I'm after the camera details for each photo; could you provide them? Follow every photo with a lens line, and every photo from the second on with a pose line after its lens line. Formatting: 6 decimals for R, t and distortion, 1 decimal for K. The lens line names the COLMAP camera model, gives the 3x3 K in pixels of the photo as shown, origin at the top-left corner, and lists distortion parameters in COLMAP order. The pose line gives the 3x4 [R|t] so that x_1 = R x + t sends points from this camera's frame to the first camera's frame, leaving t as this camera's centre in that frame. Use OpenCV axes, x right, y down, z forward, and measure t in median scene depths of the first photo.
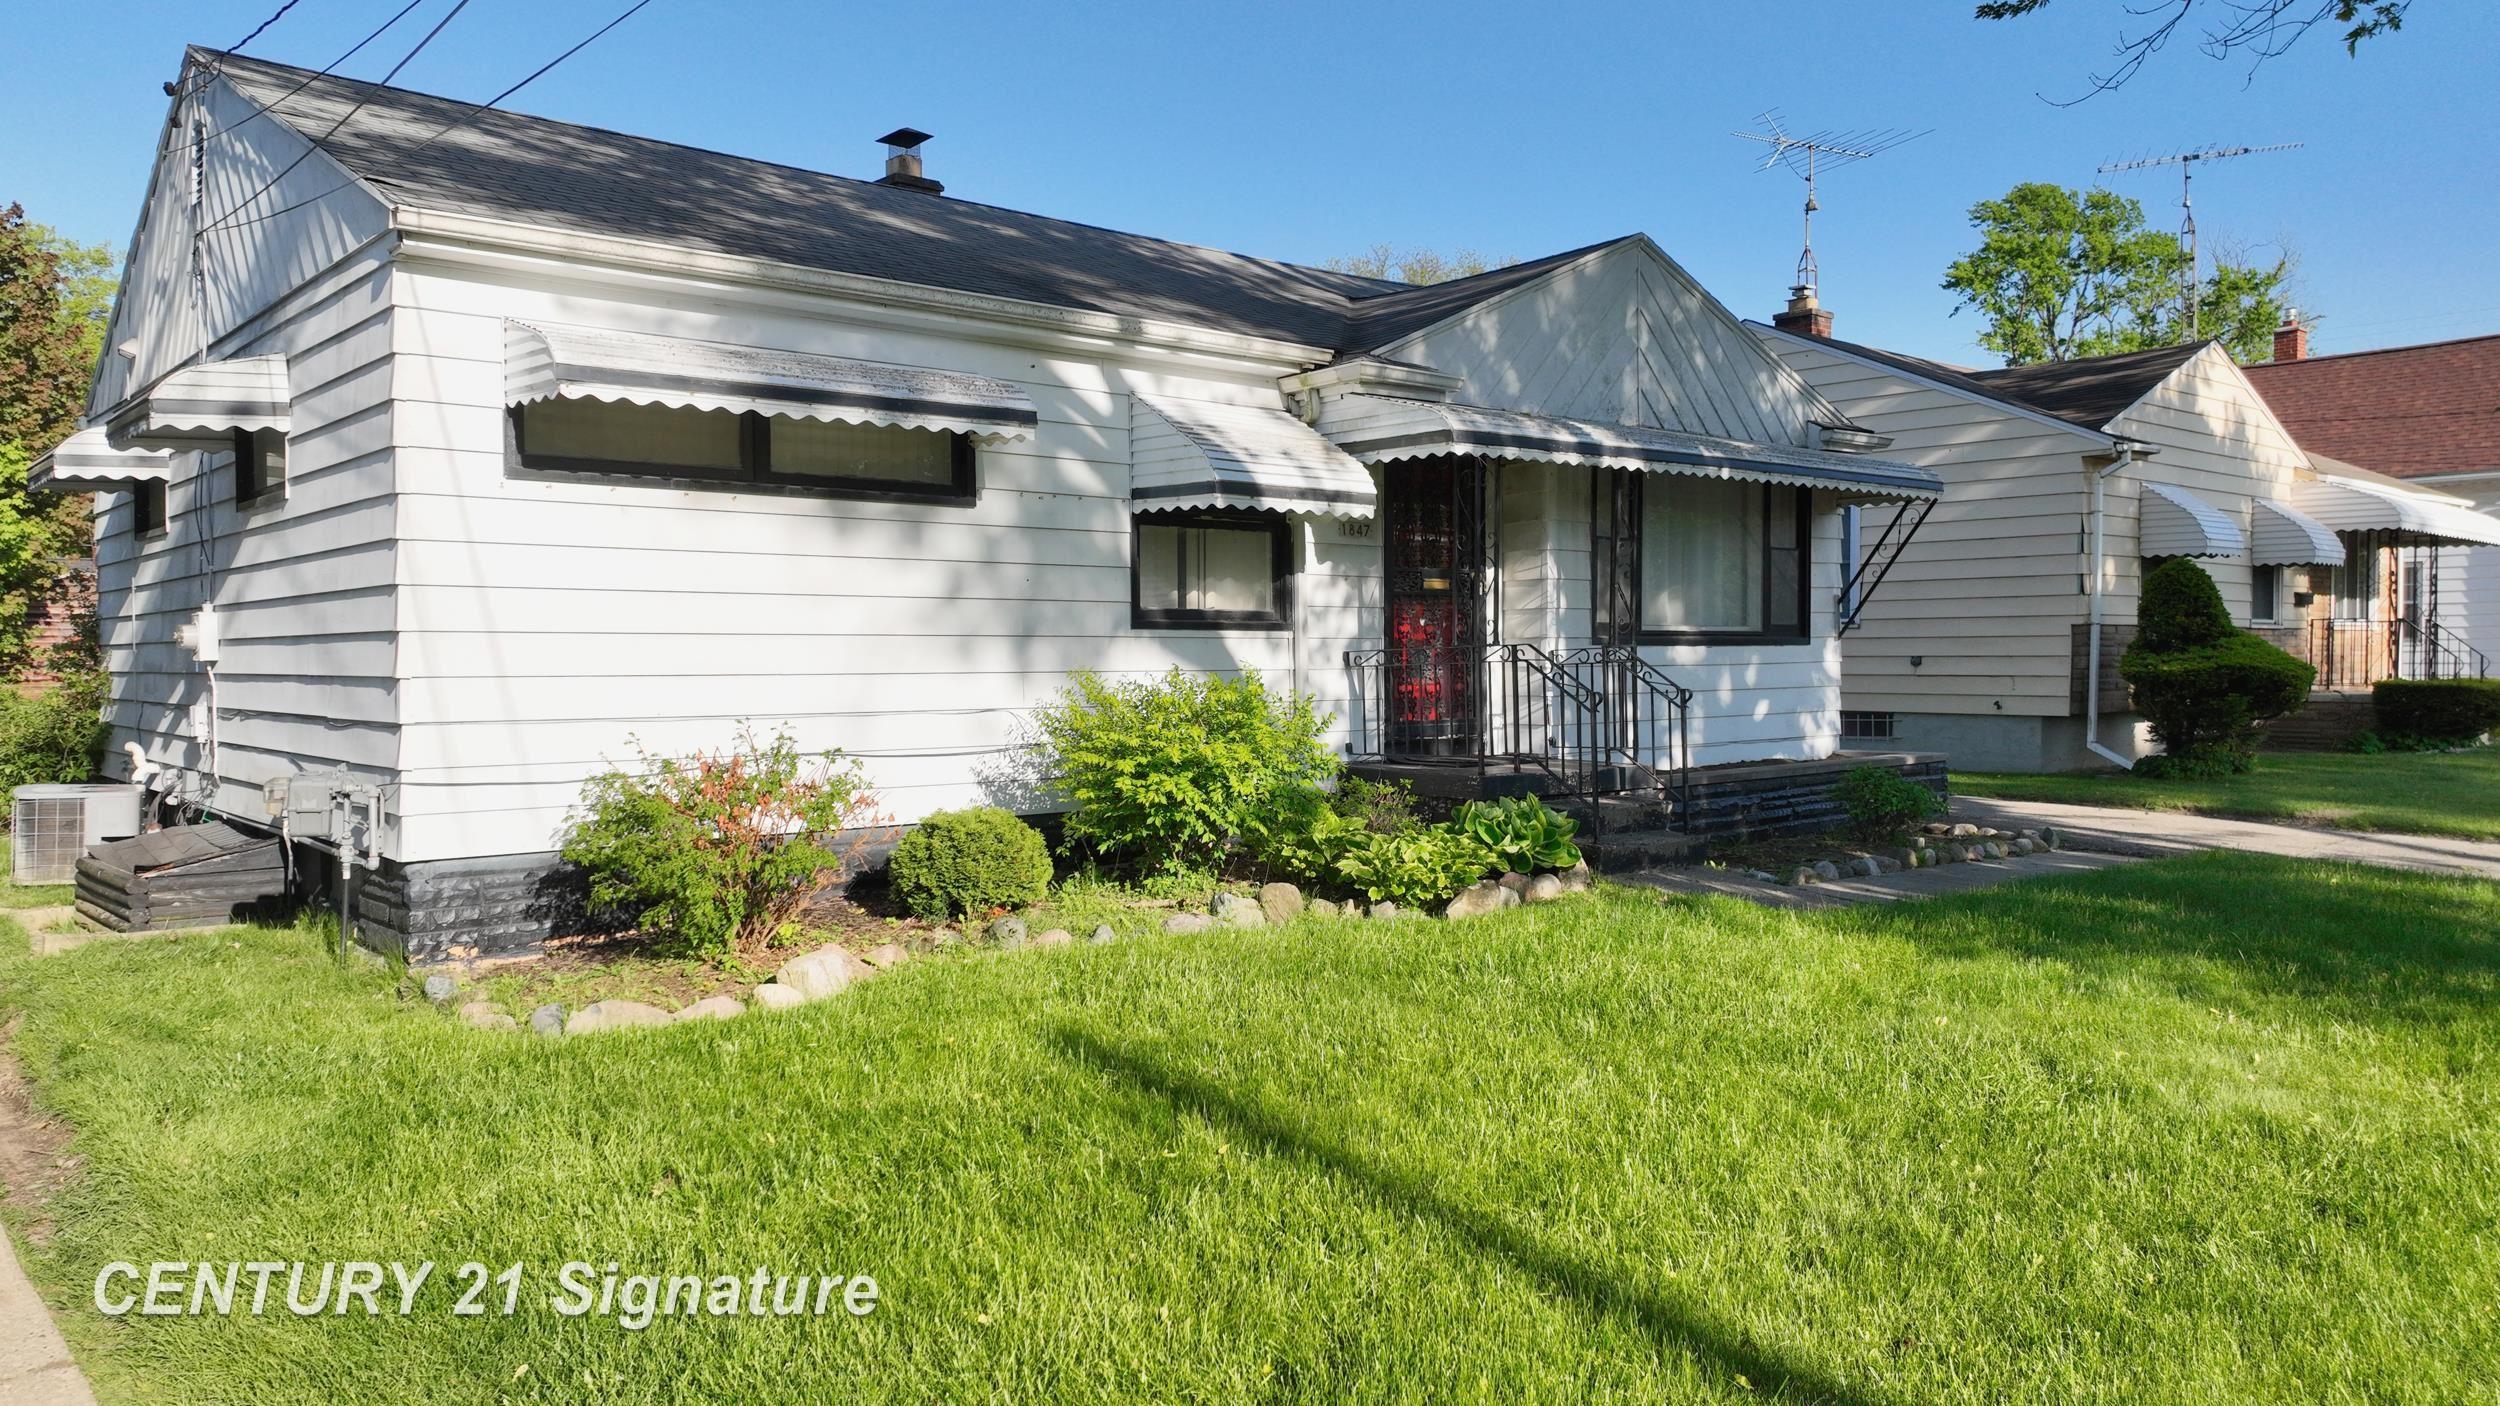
lens RADIAL K [[1765.3, 0, 1268.5], [0, 1765.3, 703.6], [0, 0, 1]] dist [0.006792, 0.007450]
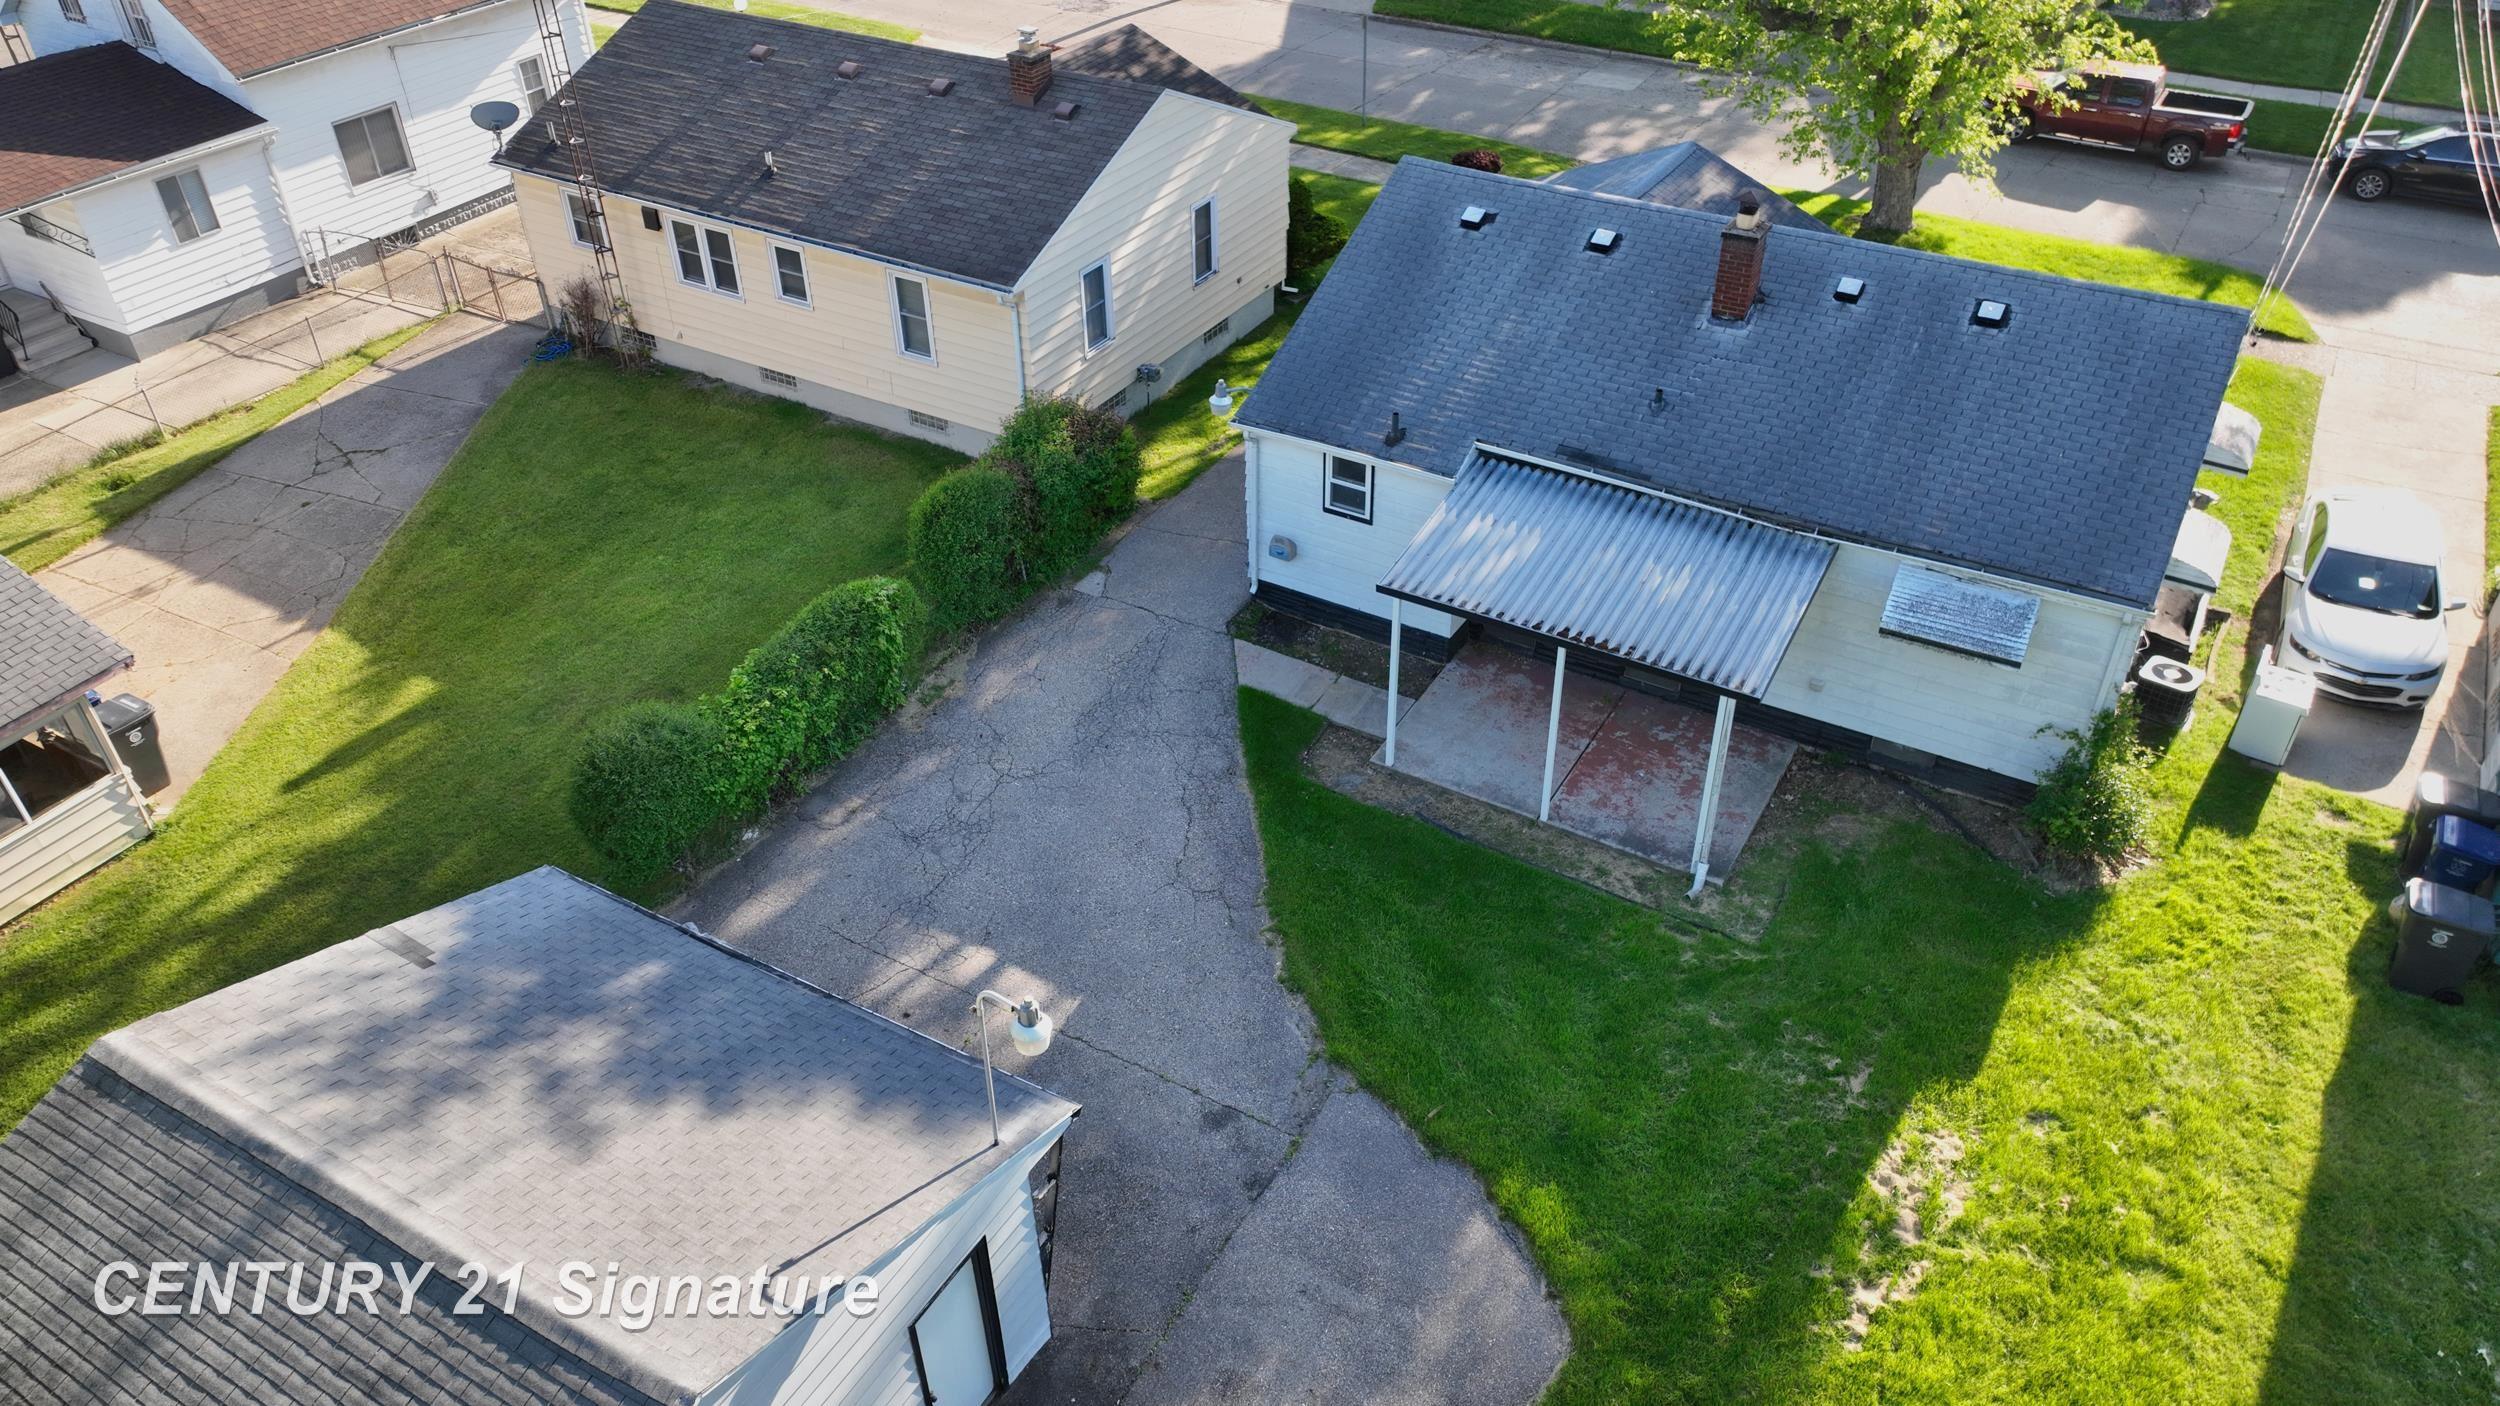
lens RADIAL K [[1765.3, 0, 1245.5], [0, 1765.3, 705.5], [0, 0, 1]] dist [0.006792, 0.007450]
pose [[-0.311726, -0.559474, 0.767995, -1.921992], [0.039117, 0.800027, 0.598687, -1.183918], [-0.949366, 0.216668, -0.227504, 2.474091]]
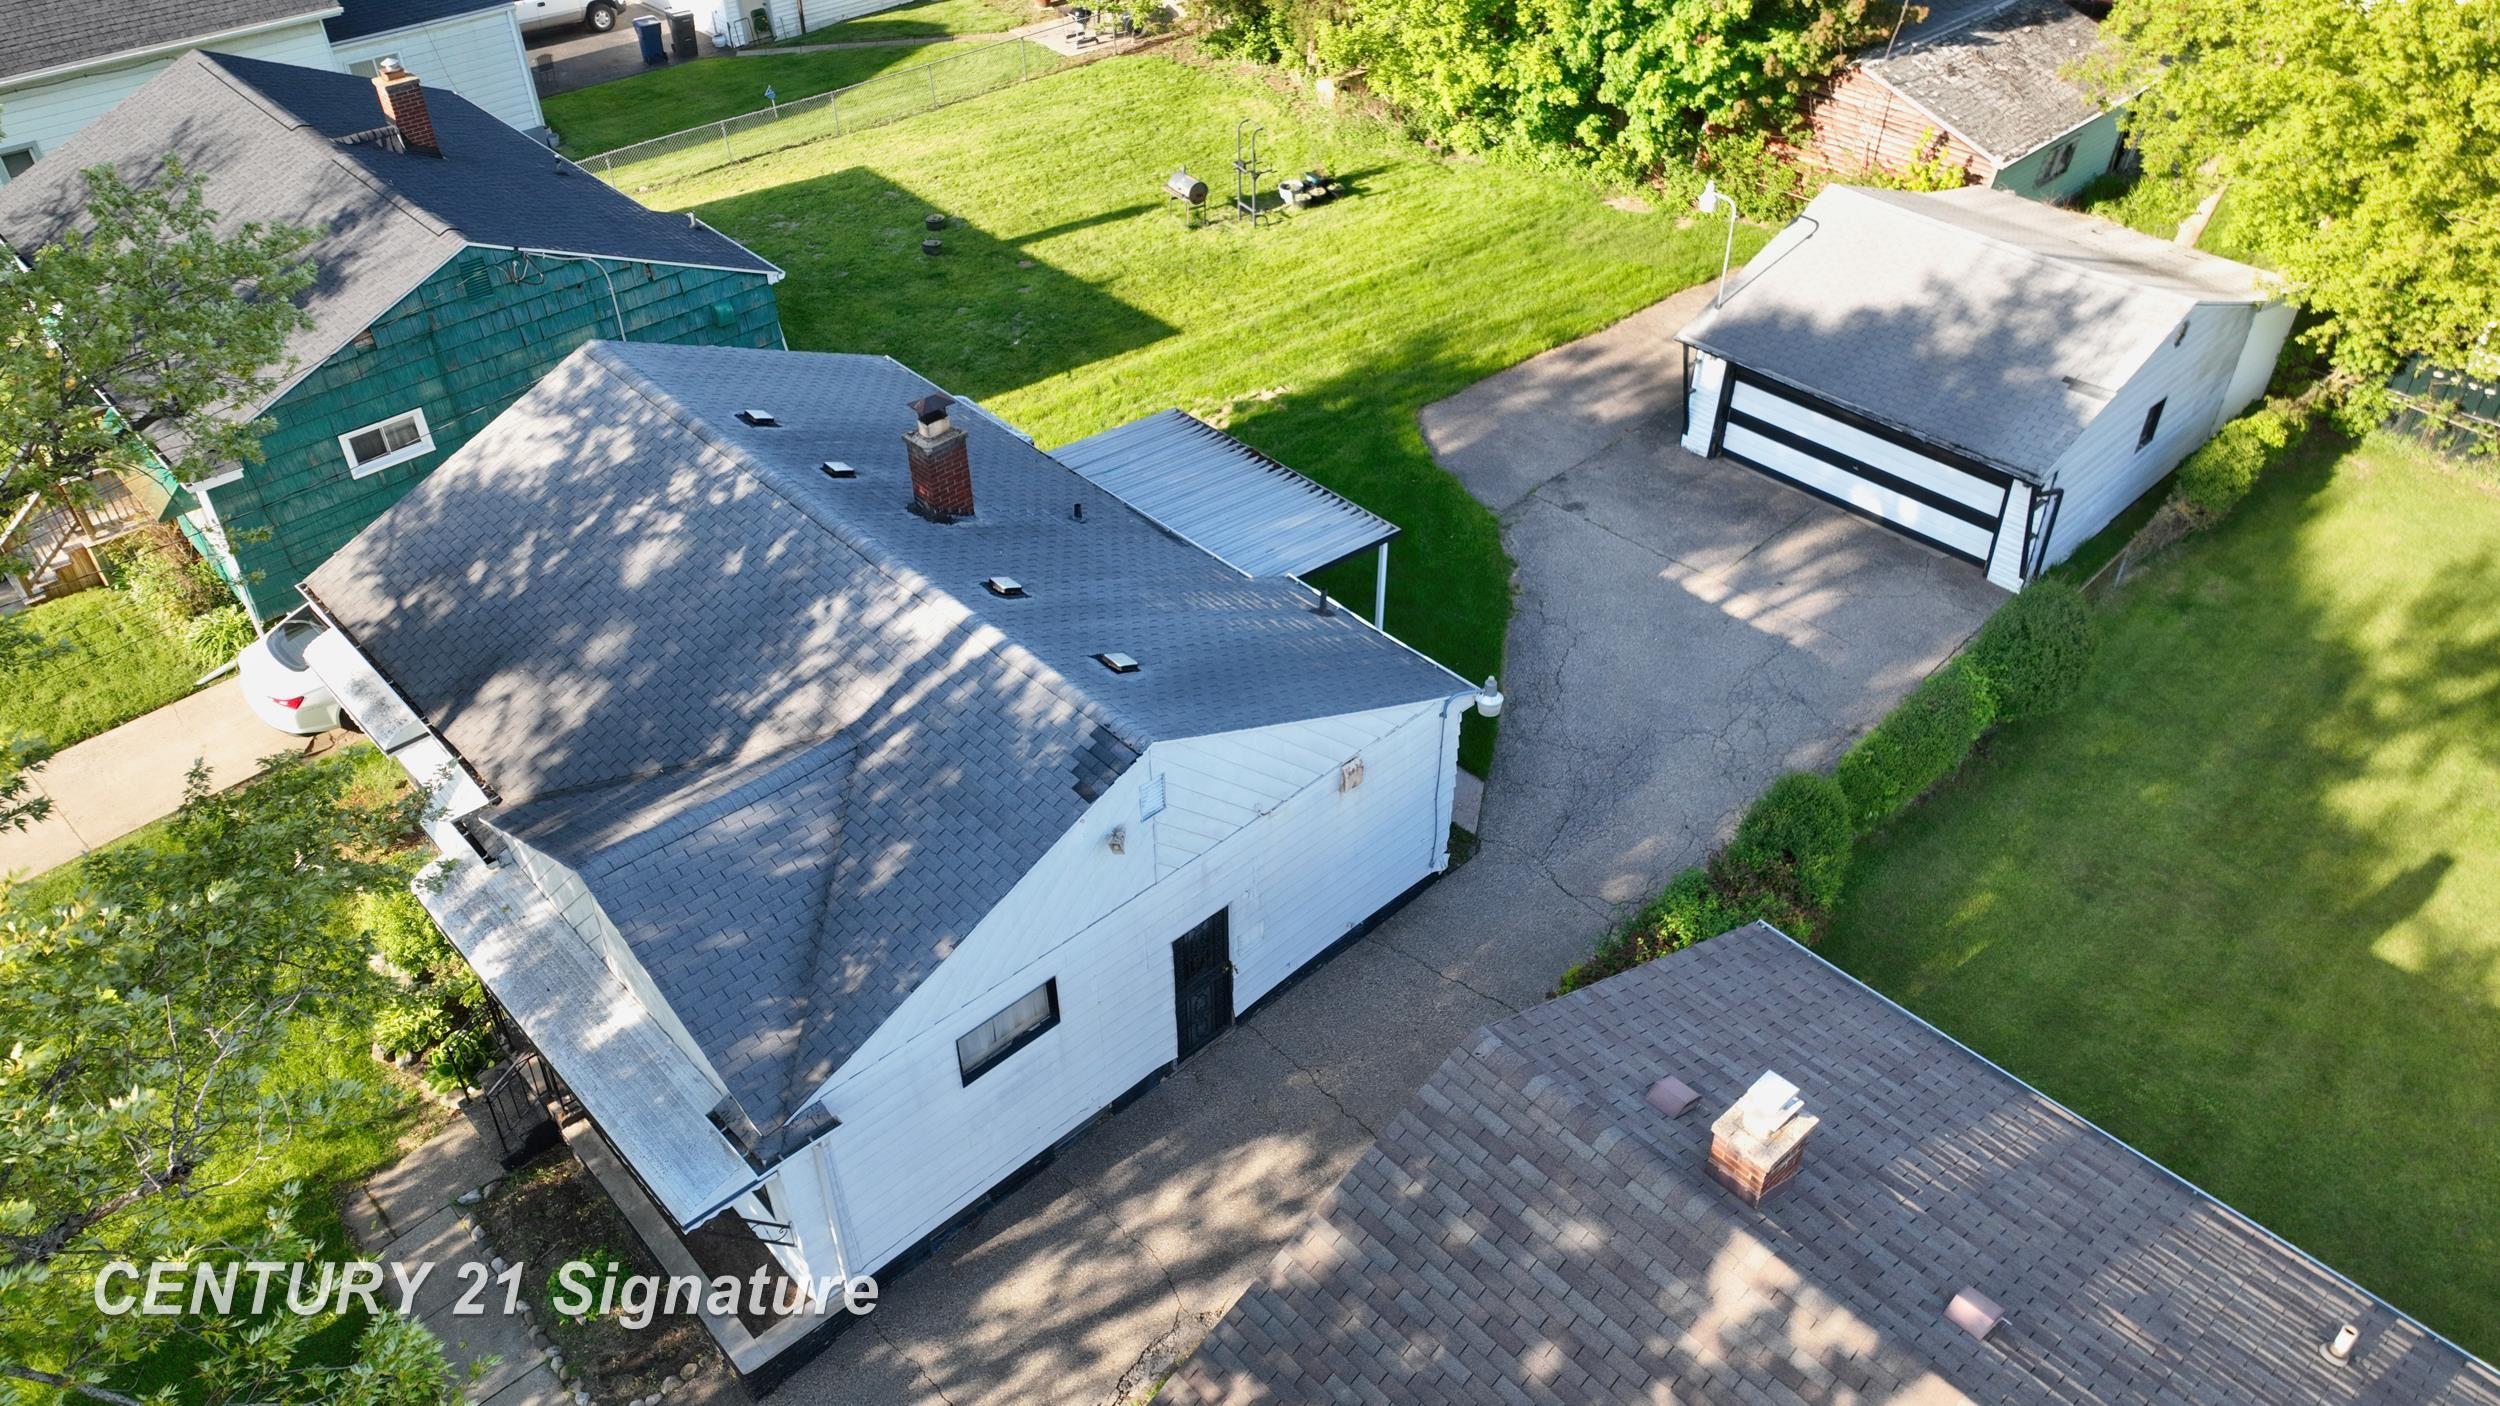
lens RADIAL K [[1765.3, 0, 1256.2], [0, 1765.3, 708.2], [0, 0, 1]] dist [0.006792, 0.007450]
pose [[0.032532, 0.630983, -0.775114, 1.291720], [-0.023223, 0.775793, 0.630560, -1.327963], [0.999201, -0.002513, 0.039891, 1.634724]]
